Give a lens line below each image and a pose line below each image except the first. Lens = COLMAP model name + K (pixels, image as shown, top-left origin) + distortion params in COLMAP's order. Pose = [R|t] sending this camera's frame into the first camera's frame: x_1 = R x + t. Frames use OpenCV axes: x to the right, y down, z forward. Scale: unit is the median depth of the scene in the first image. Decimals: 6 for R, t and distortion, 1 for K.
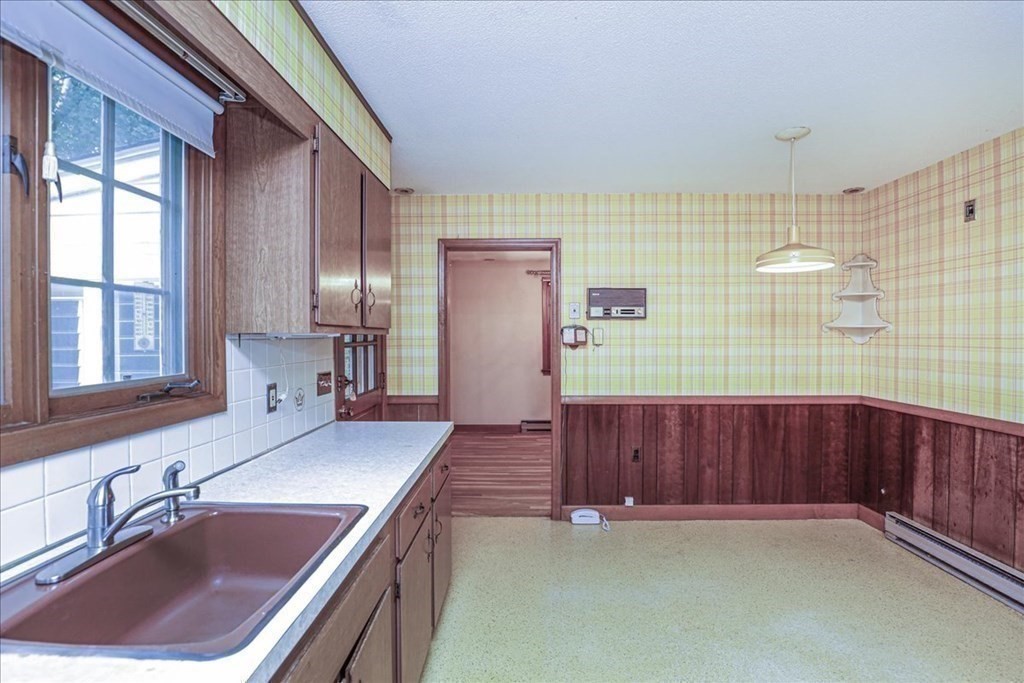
lens RADIAL K [[480.4, 0, 521.2], [0, 480.4, 339.1], [0, 0, 1]] dist [-0.030606, -0.000064]
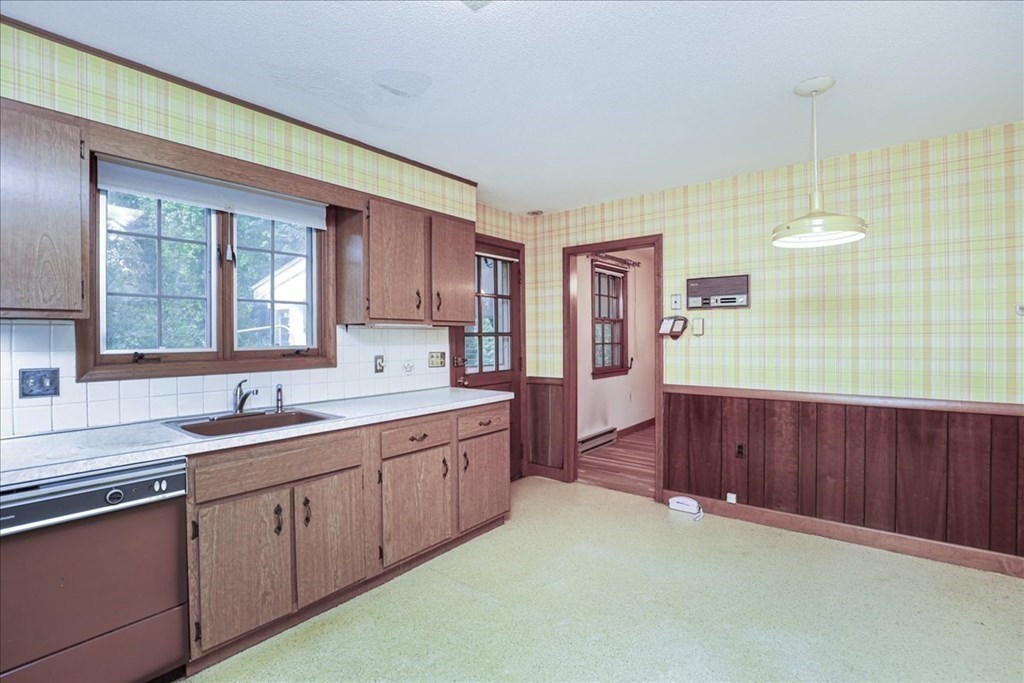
lens RADIAL K [[467.2, 0, 520.7], [0, 467.2, 339.9], [0, 0, 1]] dist [-0.024577, 0.000551]
pose [[0.799181, -0.001262, -0.601089, 0.446457], [0.000848, 0.999999, -0.000972, 0.022644], [0.601089, 0.000267, 0.799182, 0.002478]]
